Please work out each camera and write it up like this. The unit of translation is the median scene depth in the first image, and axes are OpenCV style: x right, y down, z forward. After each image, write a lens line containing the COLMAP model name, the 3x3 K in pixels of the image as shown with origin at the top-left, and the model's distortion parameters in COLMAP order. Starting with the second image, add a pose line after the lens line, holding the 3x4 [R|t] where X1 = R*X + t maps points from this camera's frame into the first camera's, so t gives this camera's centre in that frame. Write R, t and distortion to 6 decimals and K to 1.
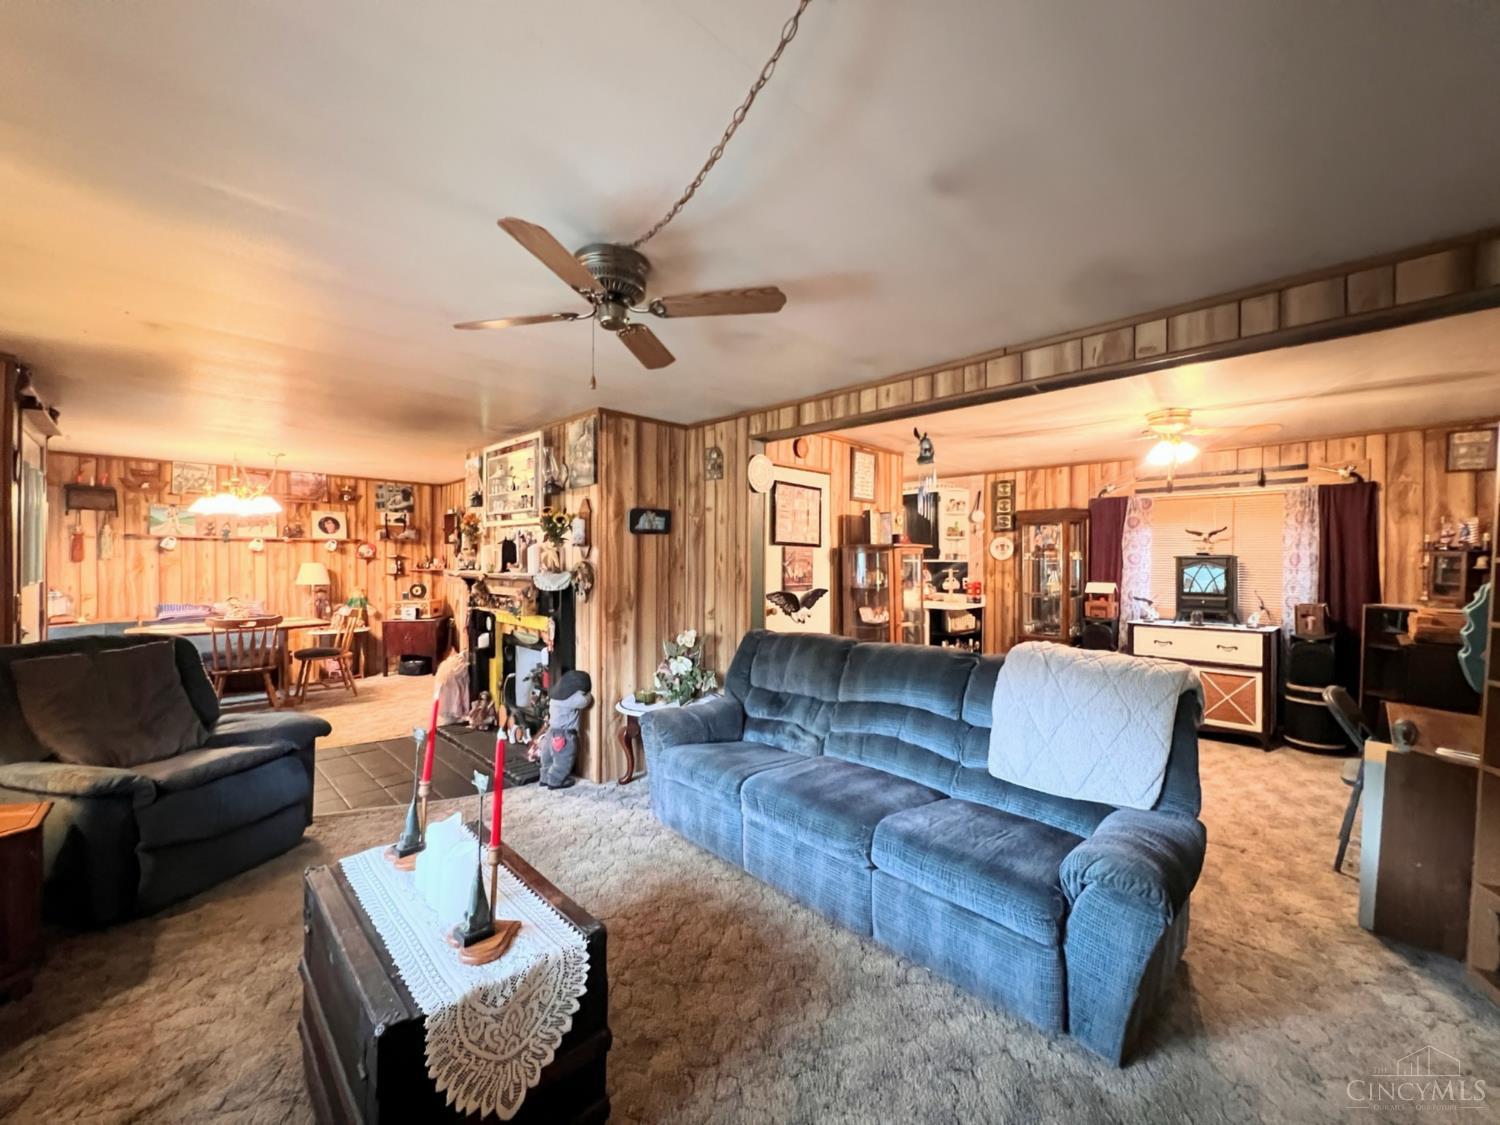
lens RADIAL K [[595.7, 0, 743.2], [0, 595.7, 562.1], [0, 0, 1]] dist [-0.001273, 0.000133]
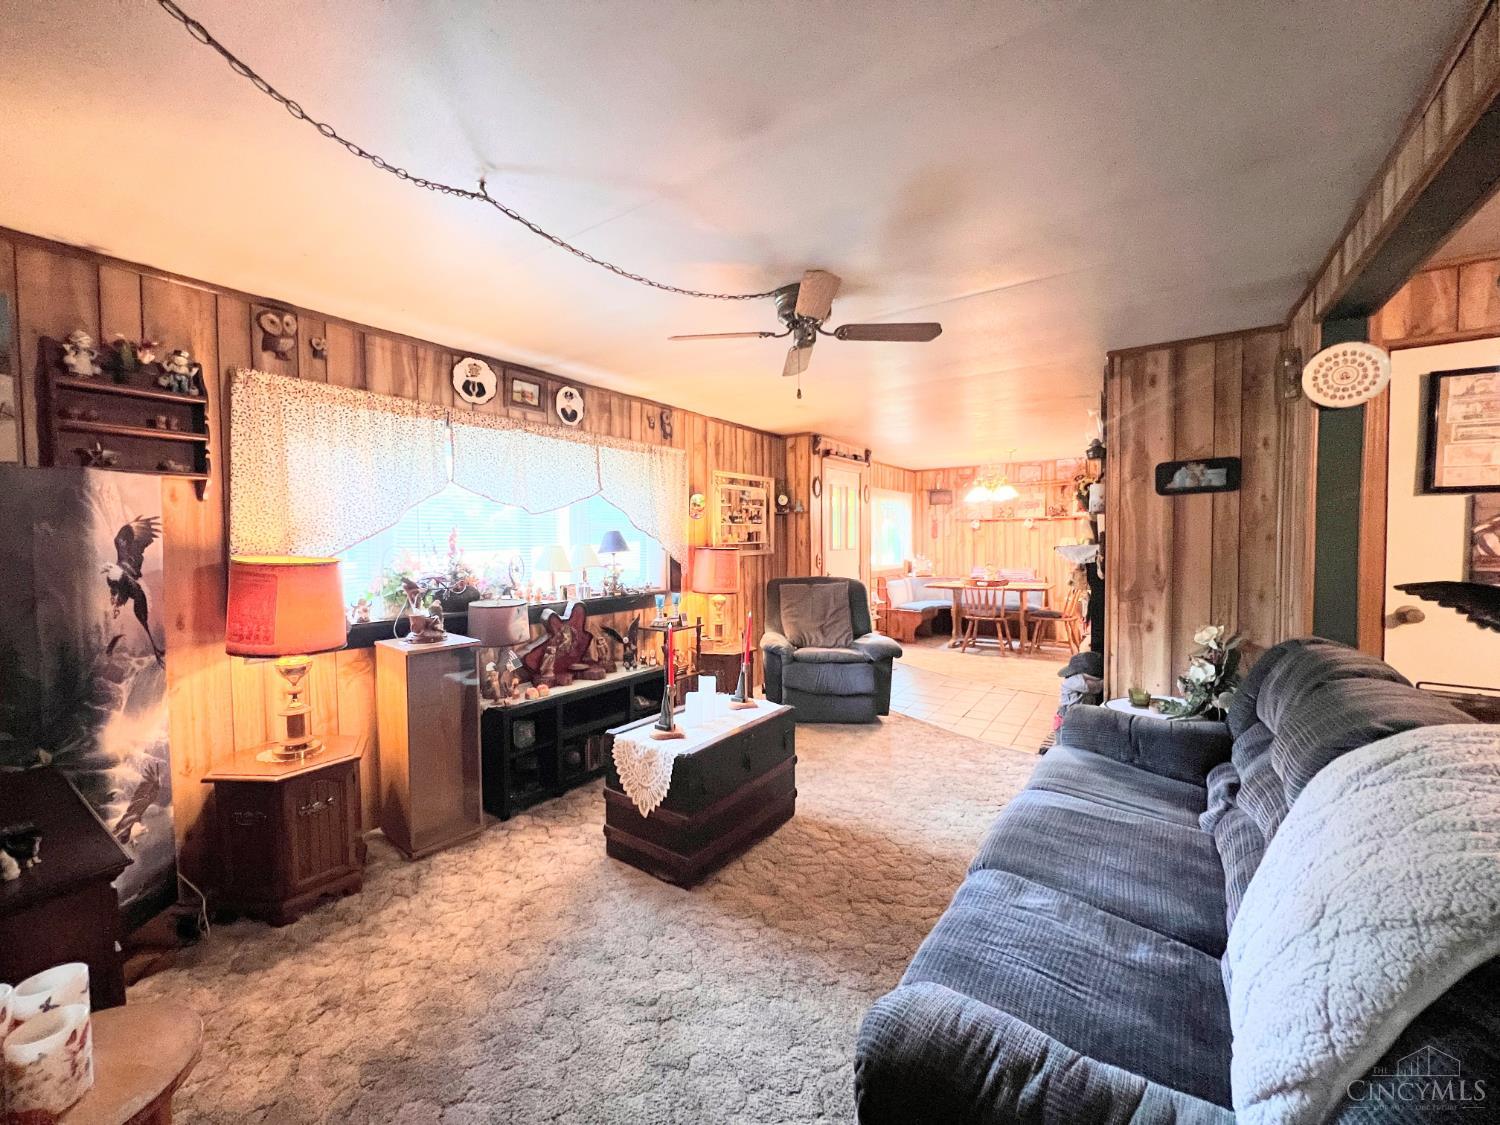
lens RADIAL K [[595.7, 0, 745.1], [0, 595.7, 561.5], [0, 0, 1]] dist [-0.001273, 0.000133]
pose [[0.186146, 0.029839, -0.982069, 0.316926], [0.006580, 0.999478, 0.031615, 0.007673], [0.982500, -0.012347, 0.185853, 0.197045]]
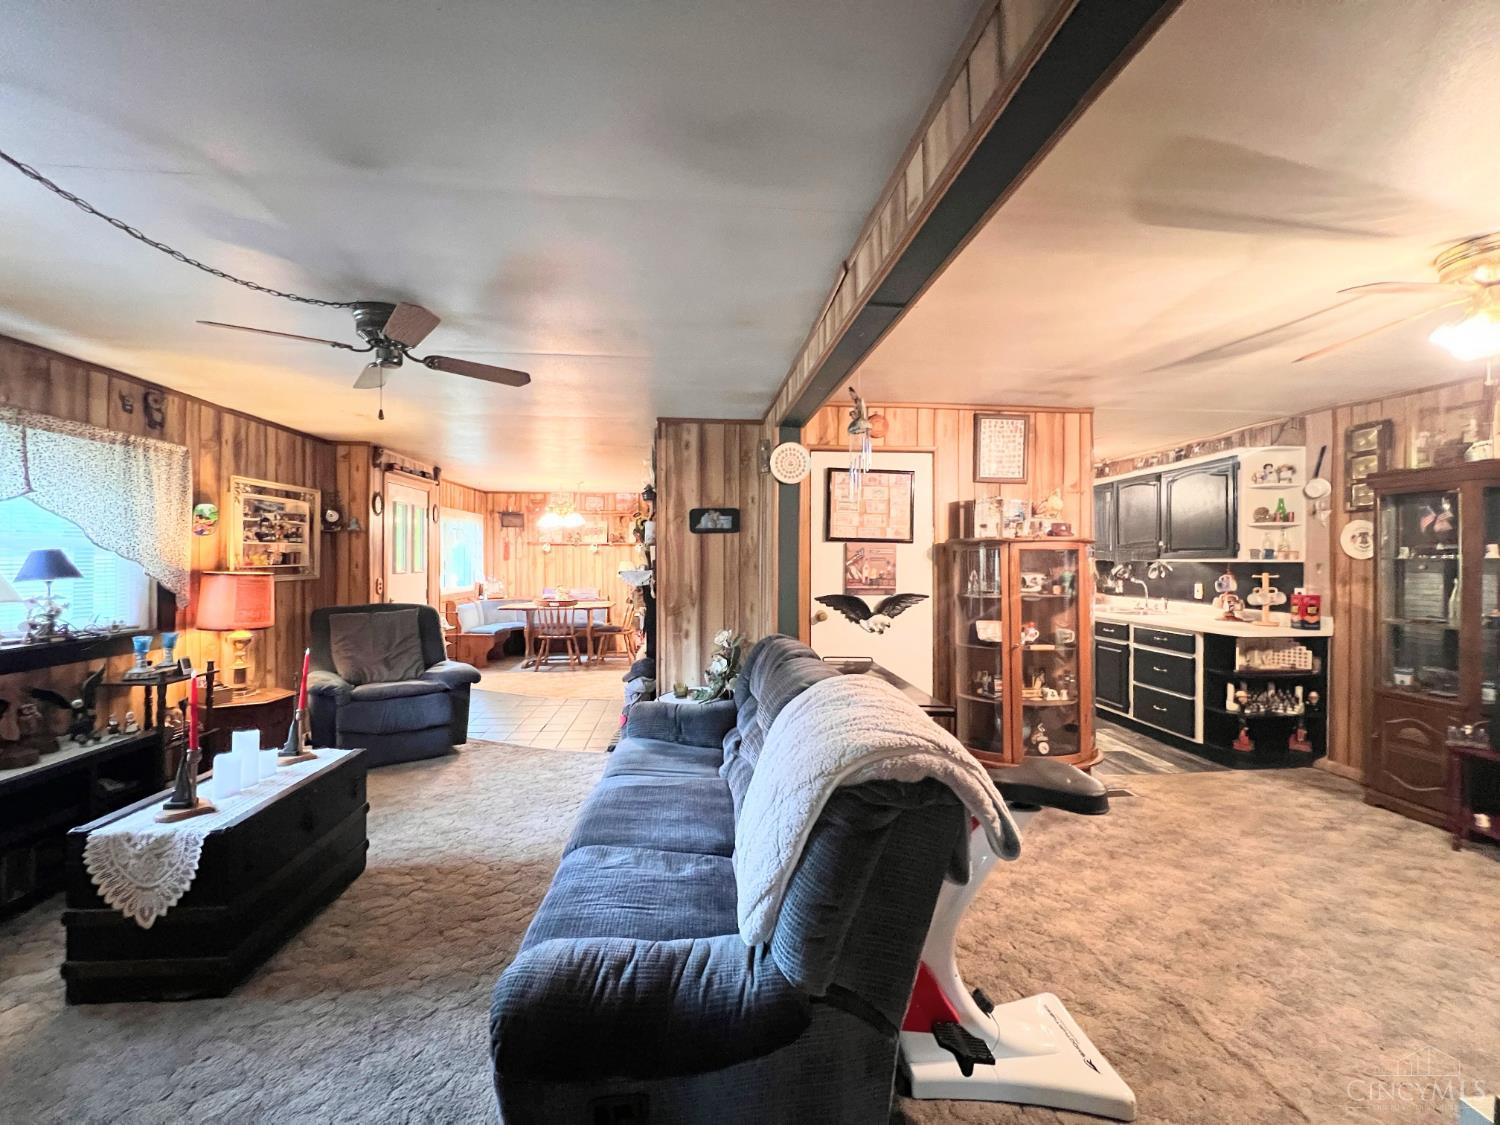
lens RADIAL K [[595.7, 0, 741.6], [0, 595.7, 561.1], [0, 0, 1]] dist [-0.001273, 0.000133]
pose [[0.771969, 0.001968, -0.635657, 0.348231], [-0.003389, 0.999994, -0.001020, 0.001192], [0.635651, 0.002941, 0.771971, 0.160777]]
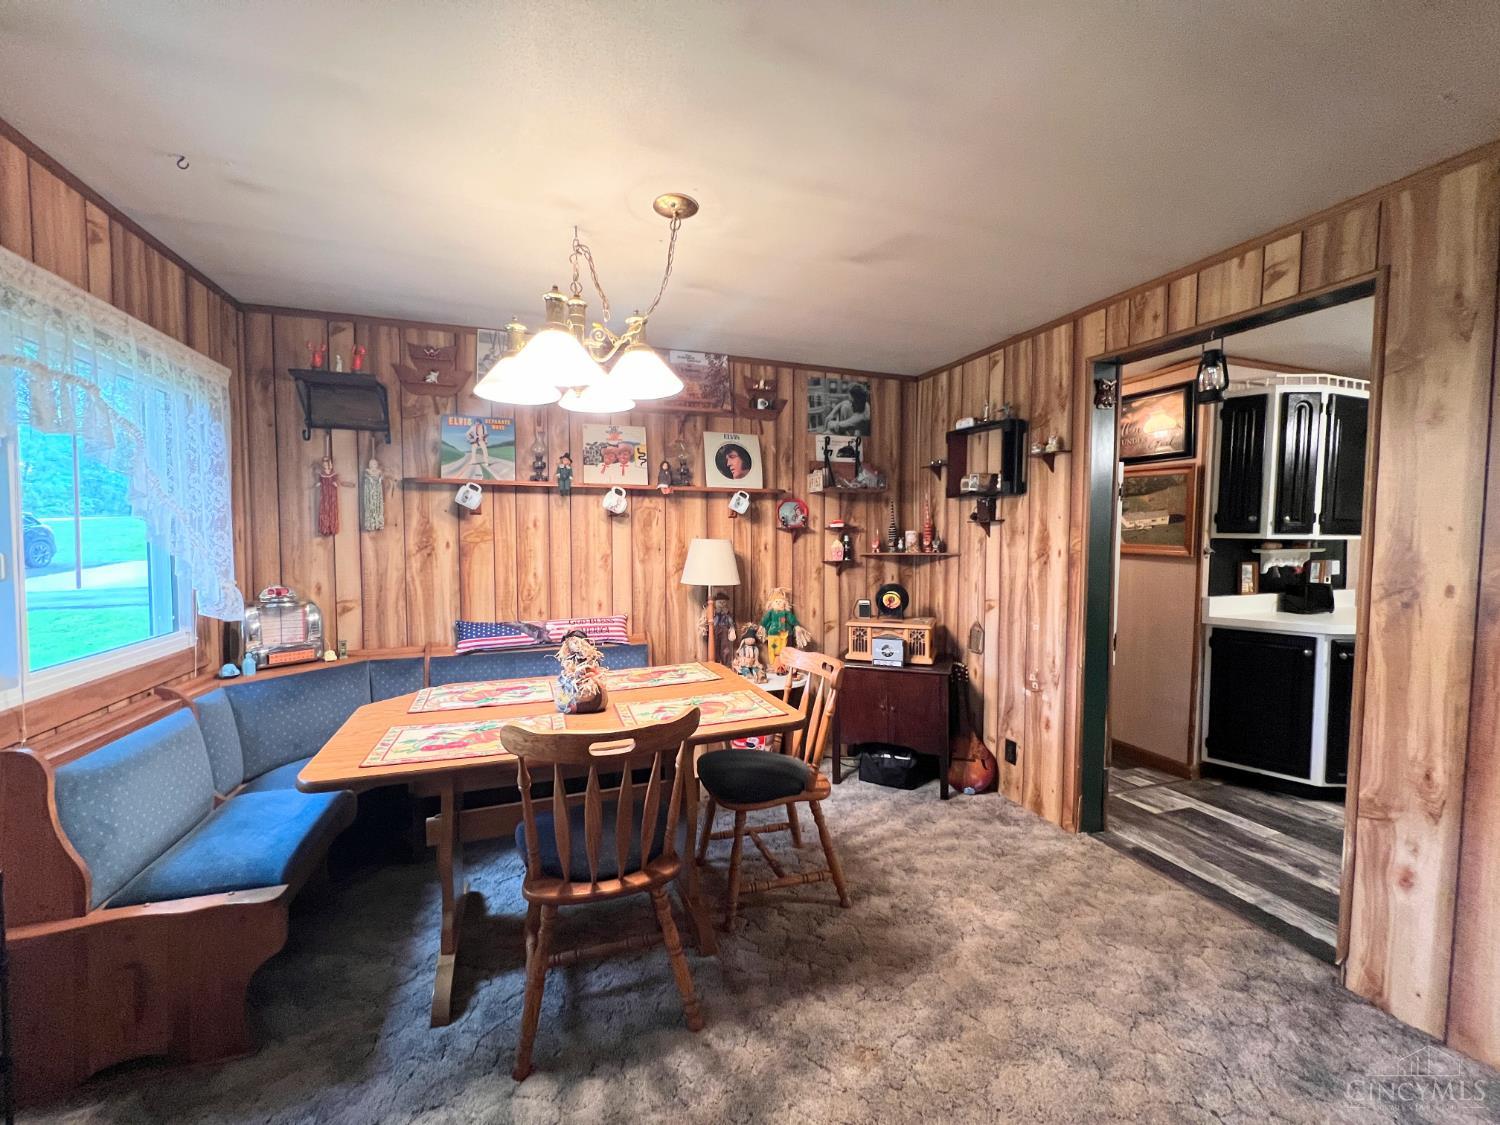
lens RADIAL K [[595.7, 0, 743.3], [0, 595.7, 564.6], [0, 0, 1]] dist [-0.001273, 0.000133]
pose [[0.903108, 0.017352, -0.429063, -0.554354], [-0.001245, 0.999285, 0.037792, 0.004364], [0.429412, -0.033596, 0.902484, 0.652449]]
